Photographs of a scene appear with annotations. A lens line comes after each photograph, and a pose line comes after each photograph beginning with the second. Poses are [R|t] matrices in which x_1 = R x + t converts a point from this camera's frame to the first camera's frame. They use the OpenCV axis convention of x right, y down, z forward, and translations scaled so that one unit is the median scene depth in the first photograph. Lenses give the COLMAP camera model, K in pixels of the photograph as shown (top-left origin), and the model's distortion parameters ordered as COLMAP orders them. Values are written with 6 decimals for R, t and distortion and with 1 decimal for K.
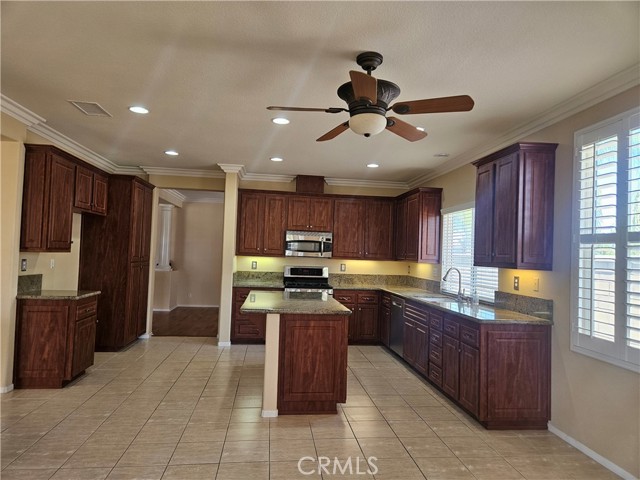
lens RADIAL K [[431.0, 0, 320.0], [0, 431.0, 239.6], [0, 0, 1]] dist [0.045576, -0.001183]
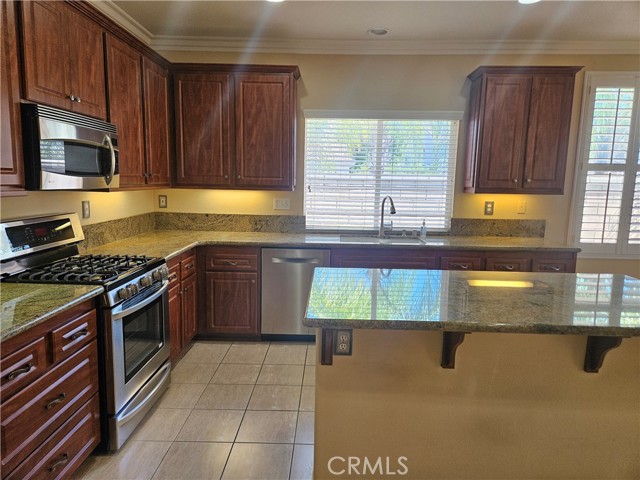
lens RADIAL K [[431.0, 0, 321.2], [0, 431.0, 240.2], [0, 0, 1]] dist [0.045576, -0.001183]
pose [[0.126178, -0.159113, 0.979164, -0.733817], [-0.048356, 0.984893, 0.166275, 0.032673], [-0.990828, -0.068329, 0.116578, 1.592391]]
